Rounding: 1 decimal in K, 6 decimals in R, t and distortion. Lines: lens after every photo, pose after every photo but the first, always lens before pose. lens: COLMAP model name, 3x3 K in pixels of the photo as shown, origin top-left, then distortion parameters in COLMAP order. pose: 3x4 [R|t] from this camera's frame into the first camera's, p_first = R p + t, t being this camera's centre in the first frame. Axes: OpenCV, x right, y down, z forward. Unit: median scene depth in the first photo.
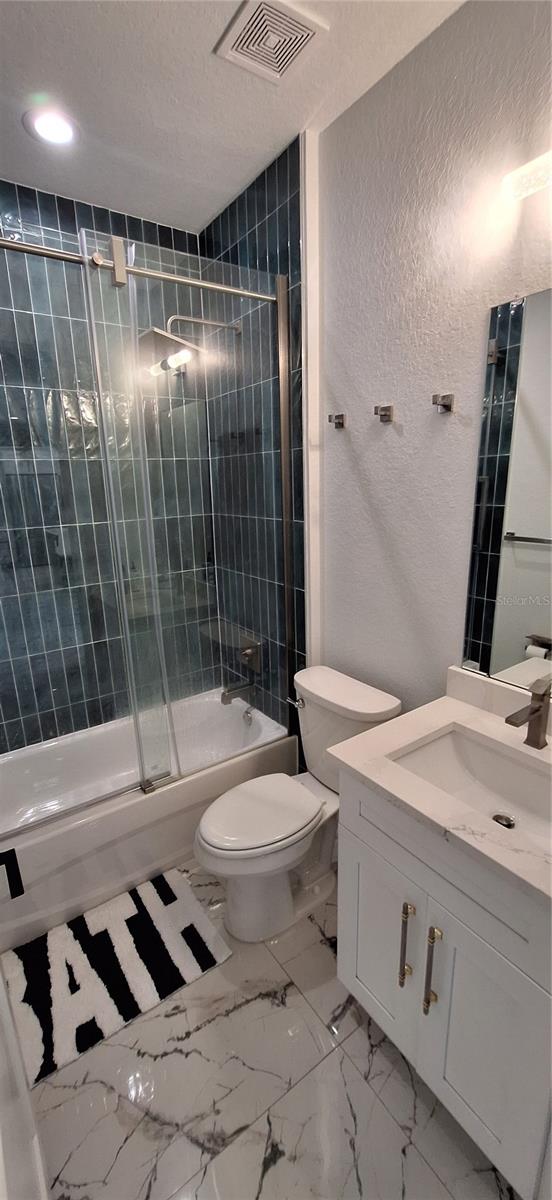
lens RADIAL K [[478.3, 0, 267.3], [0, 478.3, 599.4], [0, 0, 1]] dist [0.002370, 0.000484]
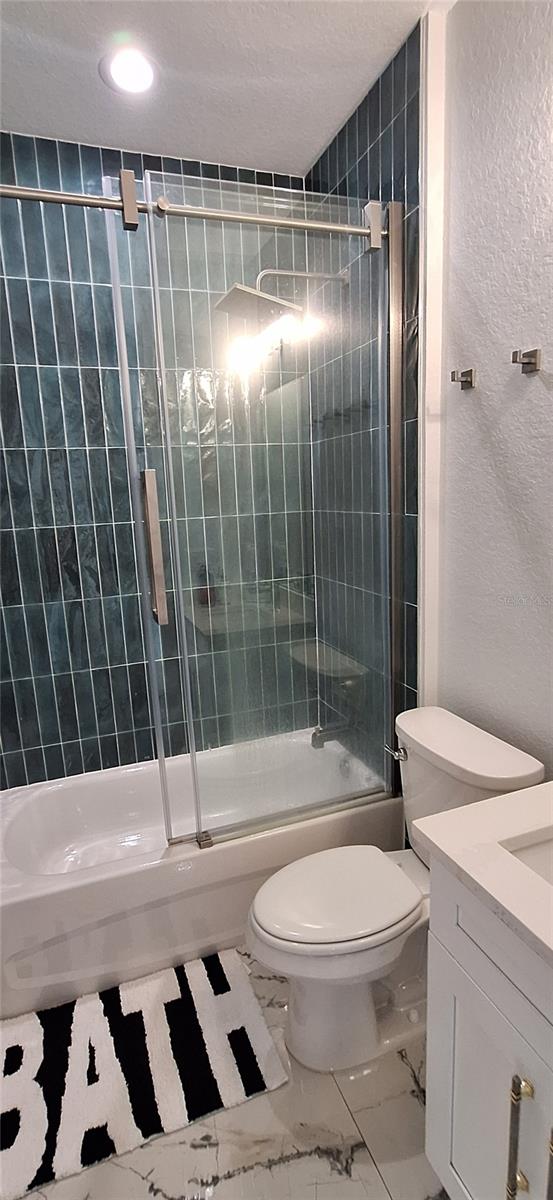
lens RADIAL K [[570.0, 0, 256.4], [0, 570.0, 597.5], [0, 0, 1]] dist [-0.000722, 0.001260]
pose [[0.968300, 0.032674, -0.247645, 0.066024], [-0.043379, 0.998340, -0.037894, 0.016404], [0.245995, 0.047435, 0.968110, 0.074992]]
